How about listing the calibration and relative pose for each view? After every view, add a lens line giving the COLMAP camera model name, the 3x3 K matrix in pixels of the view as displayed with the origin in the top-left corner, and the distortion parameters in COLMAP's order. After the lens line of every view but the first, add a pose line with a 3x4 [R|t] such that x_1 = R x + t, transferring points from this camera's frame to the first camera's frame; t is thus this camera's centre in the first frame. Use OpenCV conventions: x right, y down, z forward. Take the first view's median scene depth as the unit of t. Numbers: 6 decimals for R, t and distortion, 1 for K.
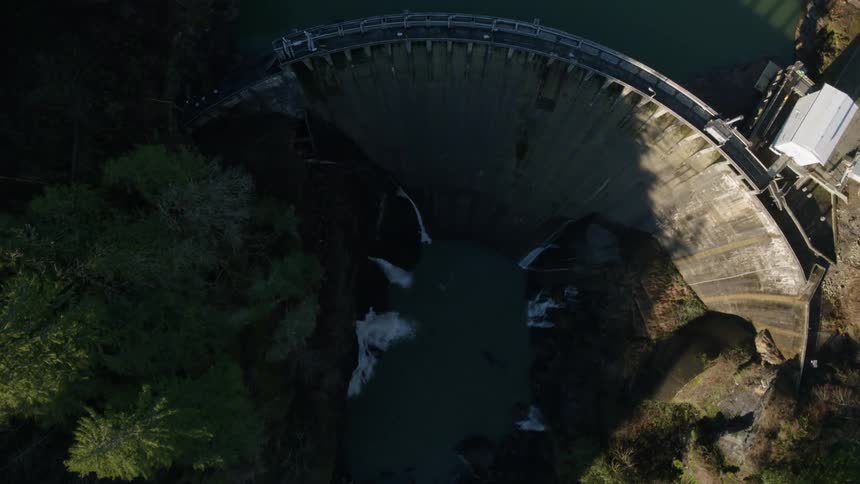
lens RADIAL K [[614.5, 0, 430.0], [0, 614.5, 242.0], [0, 0, 1]] dist [-0.105528, 0.061774]
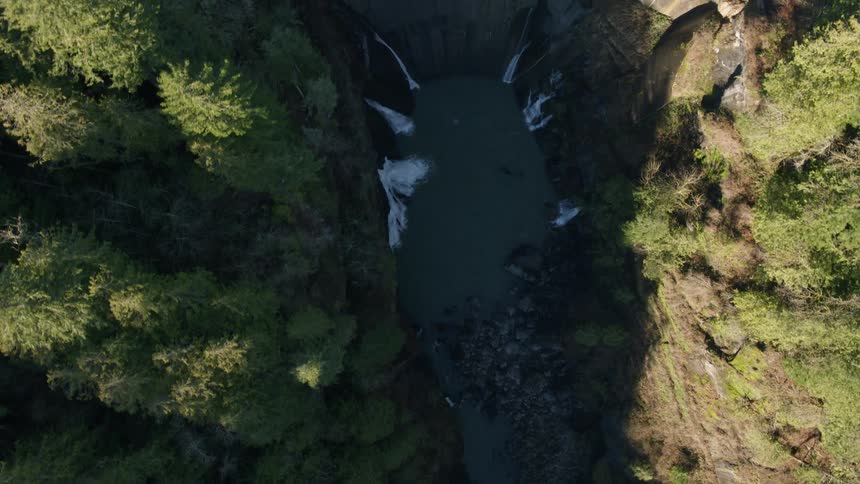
lens RADIAL K [[614.5, 0, 430.0], [0, 614.5, 242.0], [0, 0, 1]] dist [-0.105528, 0.061774]
pose [[0.948680, -0.315987, 0.012597, -0.082860], [0.316002, 0.945680, -0.076367, 0.354296], [0.012218, 0.076428, 0.997000, -0.053938]]
